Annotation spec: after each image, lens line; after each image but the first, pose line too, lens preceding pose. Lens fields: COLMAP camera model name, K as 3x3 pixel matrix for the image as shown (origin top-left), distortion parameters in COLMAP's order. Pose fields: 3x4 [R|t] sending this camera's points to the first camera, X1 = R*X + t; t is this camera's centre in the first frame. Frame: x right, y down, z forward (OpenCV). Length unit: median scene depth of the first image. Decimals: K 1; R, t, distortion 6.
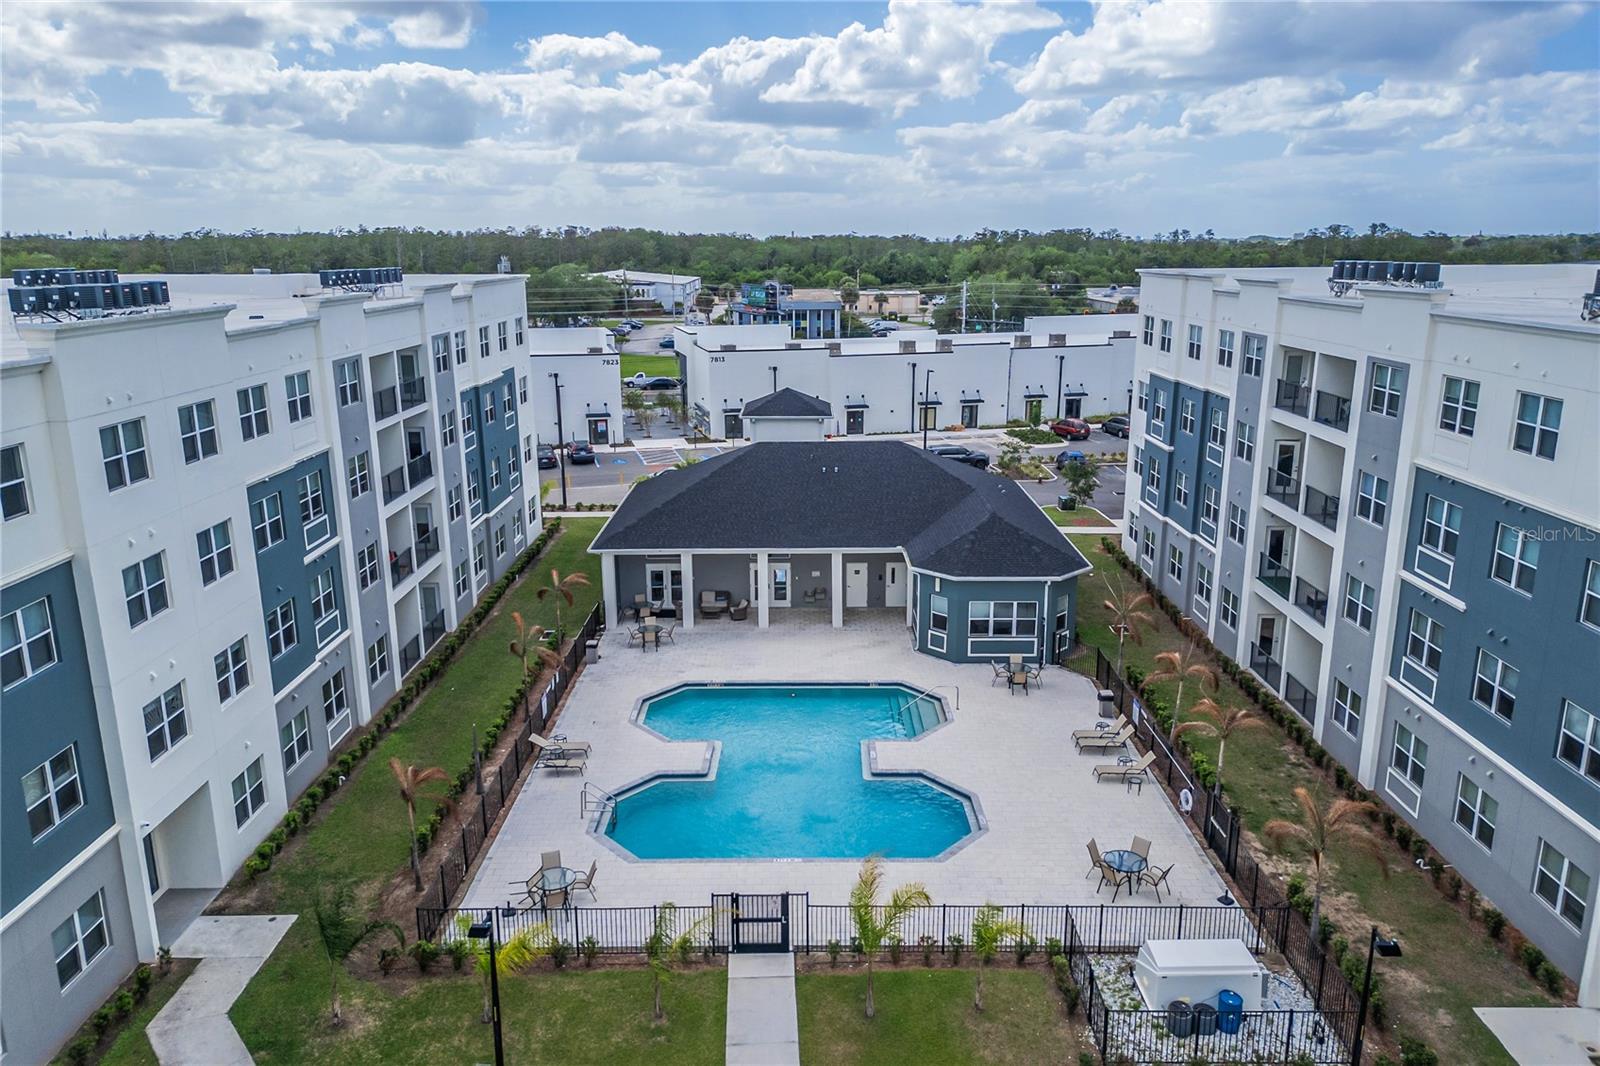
lens RADIAL K [[1121.3, 0, 809.9], [0, 1121.3, 535.8], [0, 0, 1]] dist [0.064559, -0.064844]
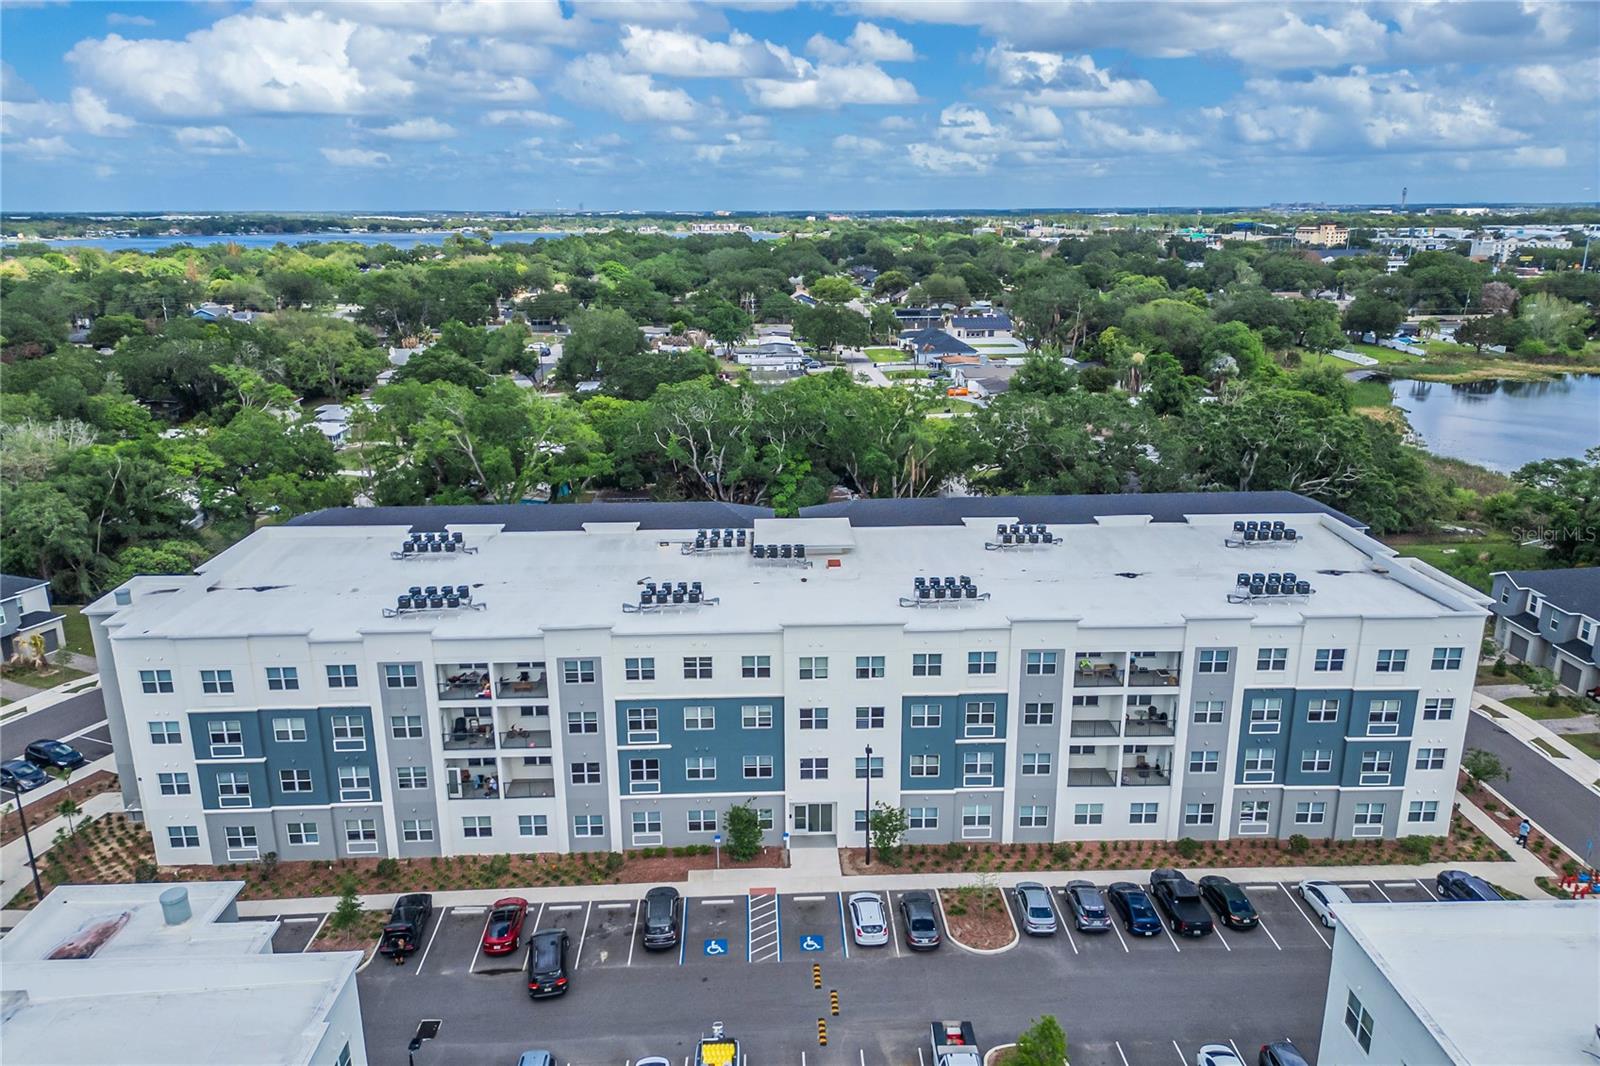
lens RADIAL K [[1121.3, 0, 797.3], [0, 1121.3, 537.4], [0, 0, 1]] dist [0.064559, -0.064844]
pose [[-0.034063, -0.271779, 0.961757, -1.022796], [0.258208, 0.927251, 0.271173, -0.599012], [-0.965489, 0.257570, 0.038590, 0.382288]]
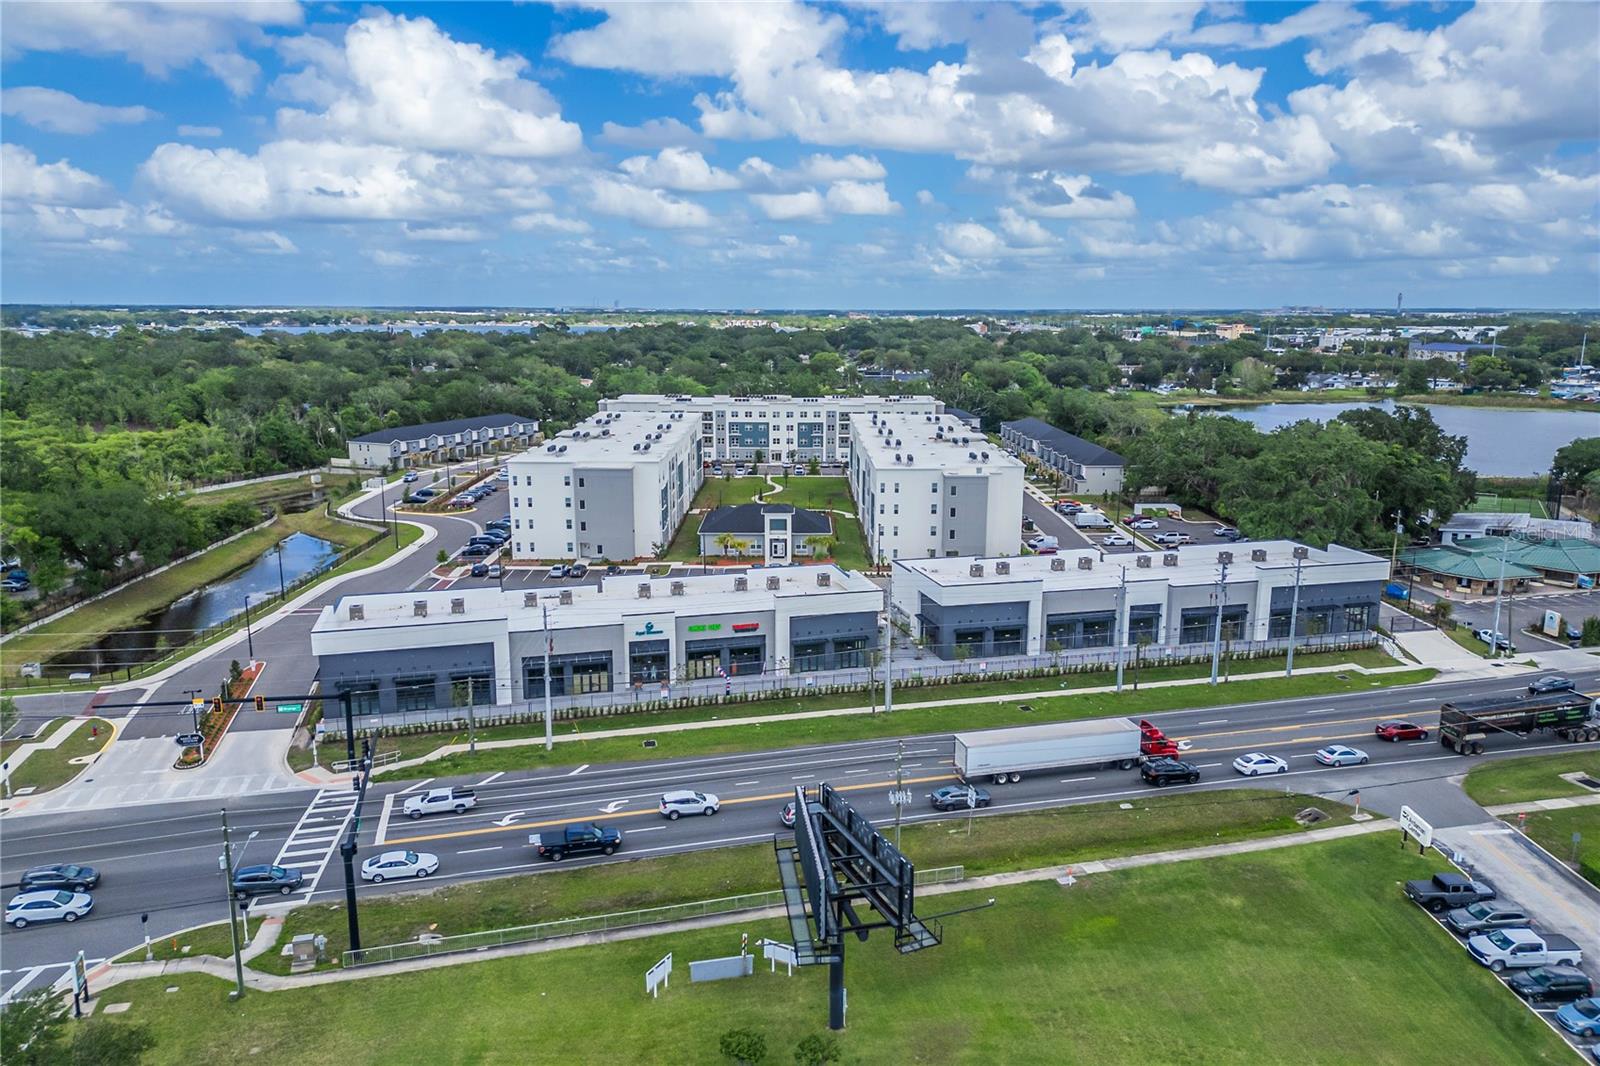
lens RADIAL K [[1121.3, 0, 802.9], [0, 1121.3, 542.8], [0, 0, 1]] dist [0.064559, -0.064844]
pose [[-0.015007, -0.197343, 0.980220, -5.942001], [0.250156, 0.948413, 0.194769, -0.527378], [-0.968089, 0.248131, 0.035134, 0.276617]]
